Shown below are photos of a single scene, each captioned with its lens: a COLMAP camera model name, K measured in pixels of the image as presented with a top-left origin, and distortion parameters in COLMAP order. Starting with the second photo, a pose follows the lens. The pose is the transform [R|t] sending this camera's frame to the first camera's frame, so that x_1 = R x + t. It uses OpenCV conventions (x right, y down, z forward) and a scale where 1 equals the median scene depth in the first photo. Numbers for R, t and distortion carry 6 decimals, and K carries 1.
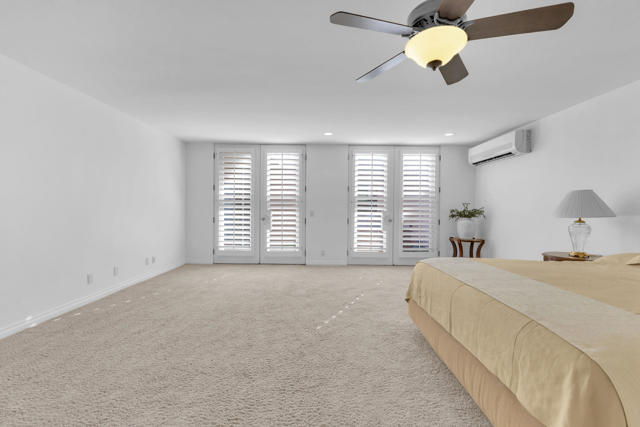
lens RADIAL K [[279.5, 0, 321.3], [0, 279.5, 211.3], [0, 0, 1]] dist [0.004420, 0.000471]
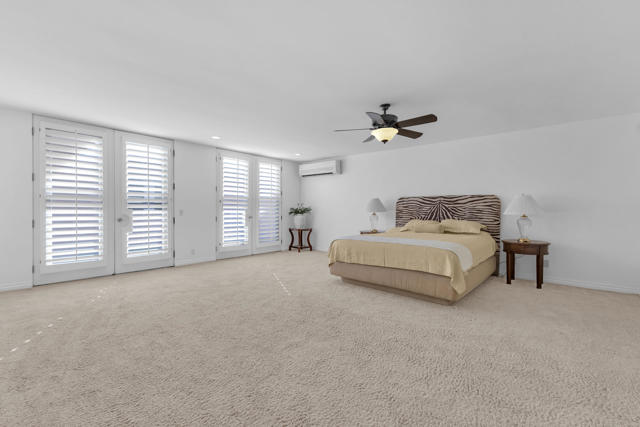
lens RADIAL K [[288.5, 0, 319.6], [0, 288.5, 211.4], [0, 0, 1]] dist [-0.001368, 0.000192]
pose [[0.642693, -0.010580, 0.766050, -0.498780], [0.005259, 0.999942, 0.009398, -0.002363], [-0.766105, -0.002011, 0.642712, -0.010913]]
